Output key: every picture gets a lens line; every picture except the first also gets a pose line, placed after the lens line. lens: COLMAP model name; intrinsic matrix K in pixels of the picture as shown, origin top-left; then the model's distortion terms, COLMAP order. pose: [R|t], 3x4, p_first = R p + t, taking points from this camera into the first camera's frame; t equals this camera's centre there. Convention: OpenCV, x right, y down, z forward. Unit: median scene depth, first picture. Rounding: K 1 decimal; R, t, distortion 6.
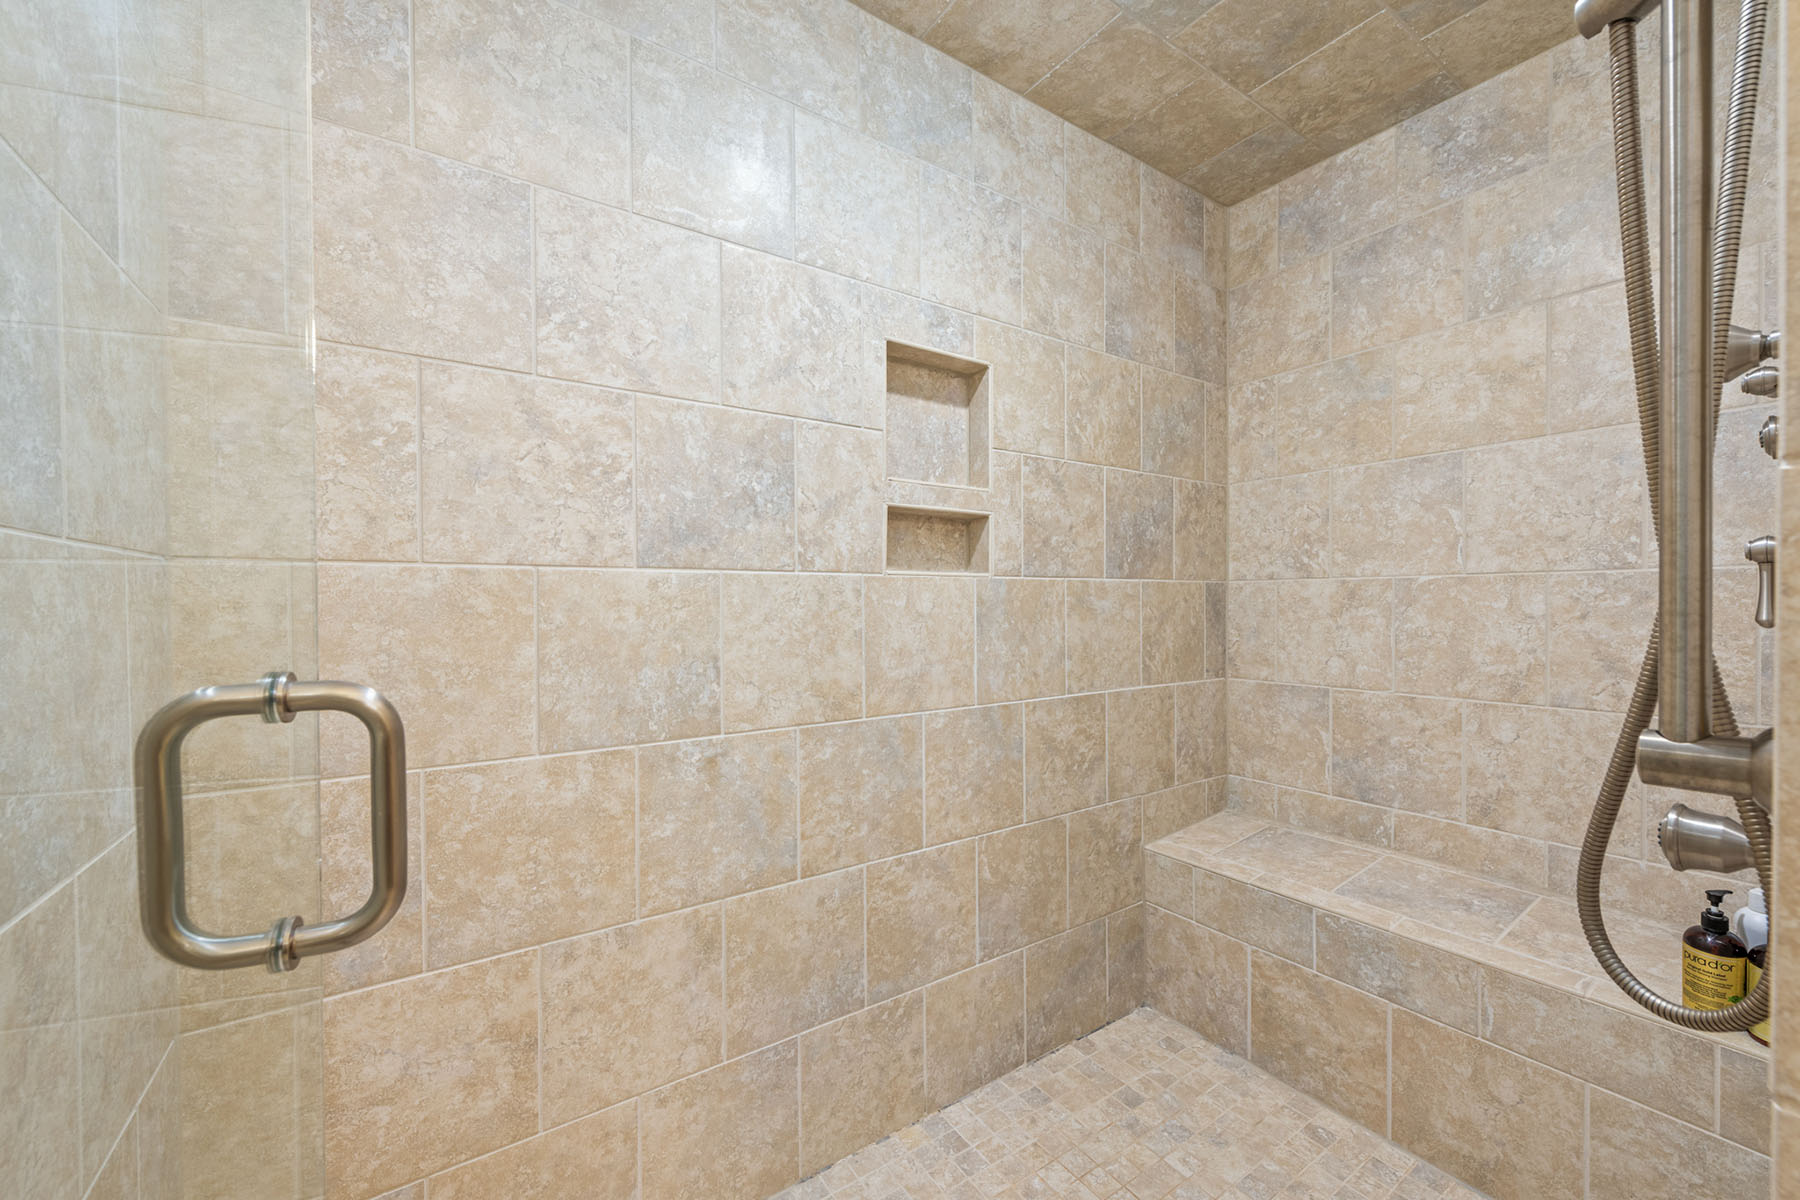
lens RADIAL K [[704.3, 0, 899.9], [0, 704.3, 606.5], [0, 0, 1]] dist [0.003422, 0.000545]
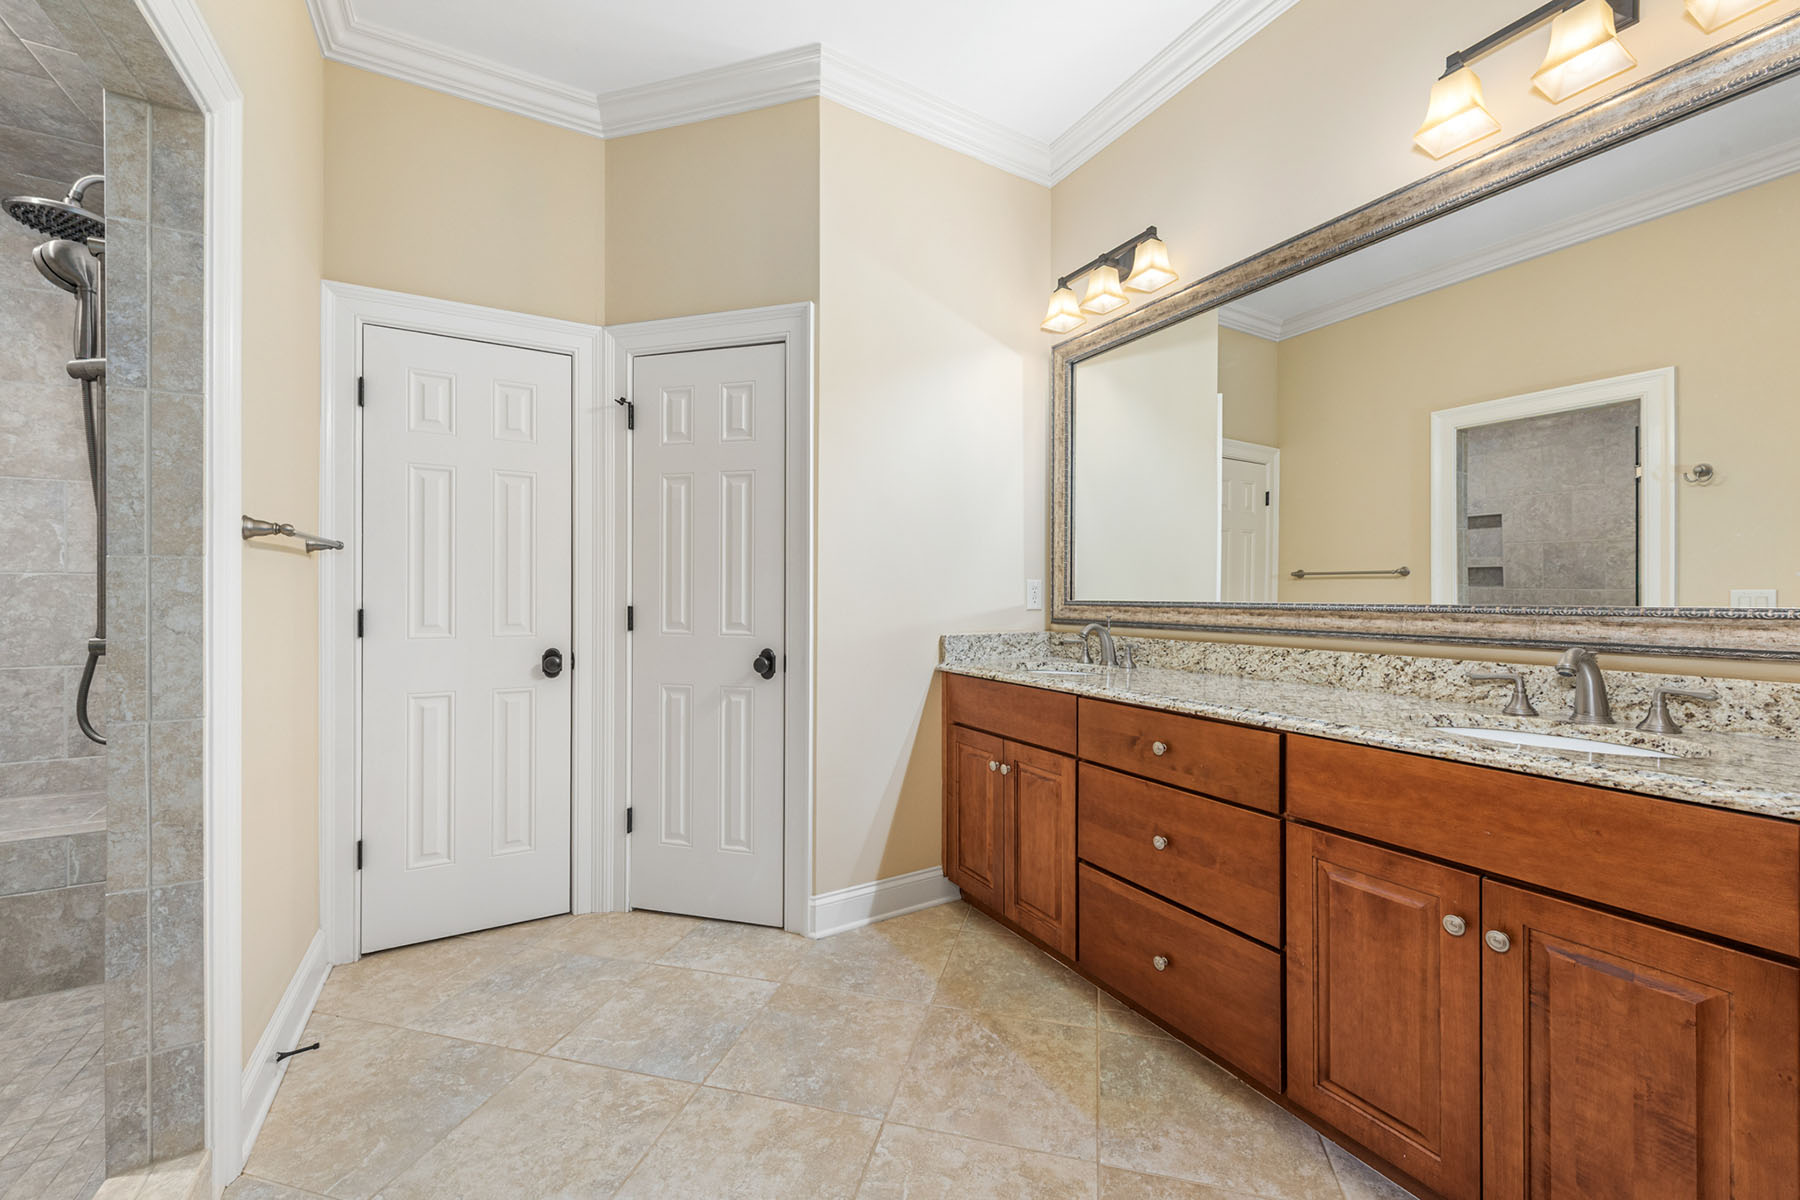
lens RADIAL K [[704.3, 0, 901.2], [0, 704.3, 600.0], [0, 0, 1]] dist [0.003422, 0.000545]
pose [[0.071210, 0.002762, 0.997457, -0.427553], [0.005756, 0.999978, -0.003180, 0.018848], [-0.997445, 0.005968, 0.071193, -0.673970]]
